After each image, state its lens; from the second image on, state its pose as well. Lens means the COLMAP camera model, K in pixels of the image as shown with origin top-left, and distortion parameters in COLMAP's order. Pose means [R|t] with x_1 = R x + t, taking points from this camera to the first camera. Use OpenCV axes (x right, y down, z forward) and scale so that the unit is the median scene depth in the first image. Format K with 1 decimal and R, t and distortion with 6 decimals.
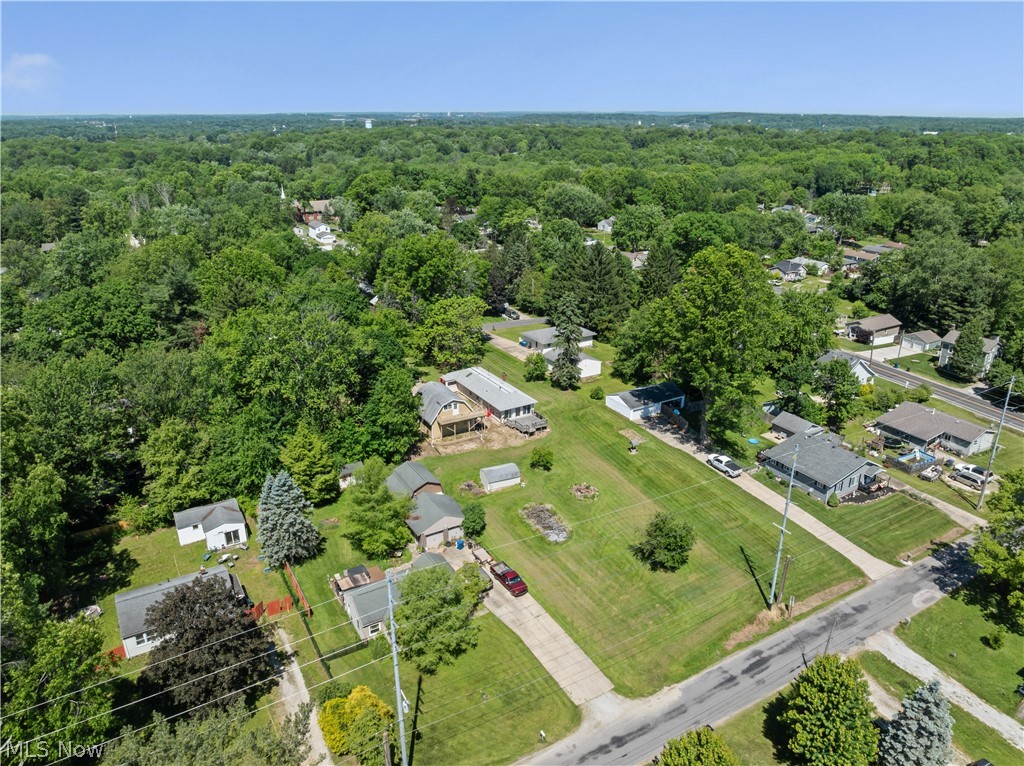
lens RADIAL K [[707.1, 0, 511.3], [0, 707.1, 381.4], [0, 0, 1]] dist [-0.043174, 0.008777]
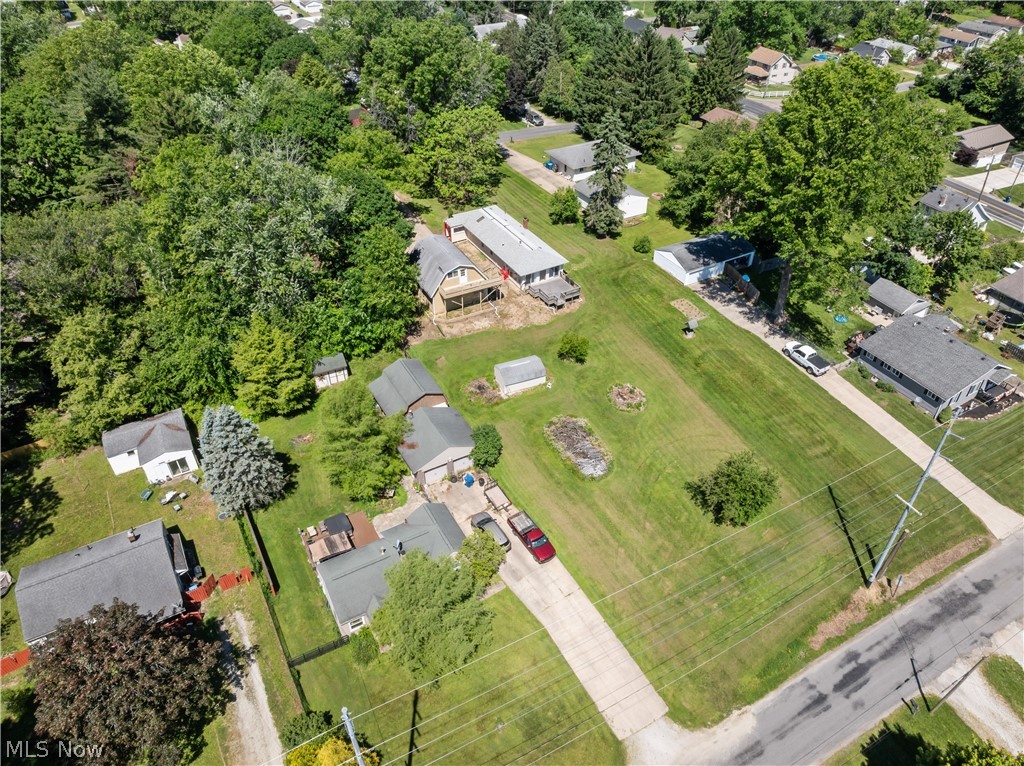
lens RADIAL K [[707.1, 0, 513.8], [0, 707.1, 381.8], [0, 0, 1]] dist [-0.043174, 0.008777]
pose [[0.999787, 0.012748, -0.016252, -0.010452], [-0.007247, 0.953292, 0.301963, -0.097348], [0.019342, -0.301781, 0.953181, 0.262971]]
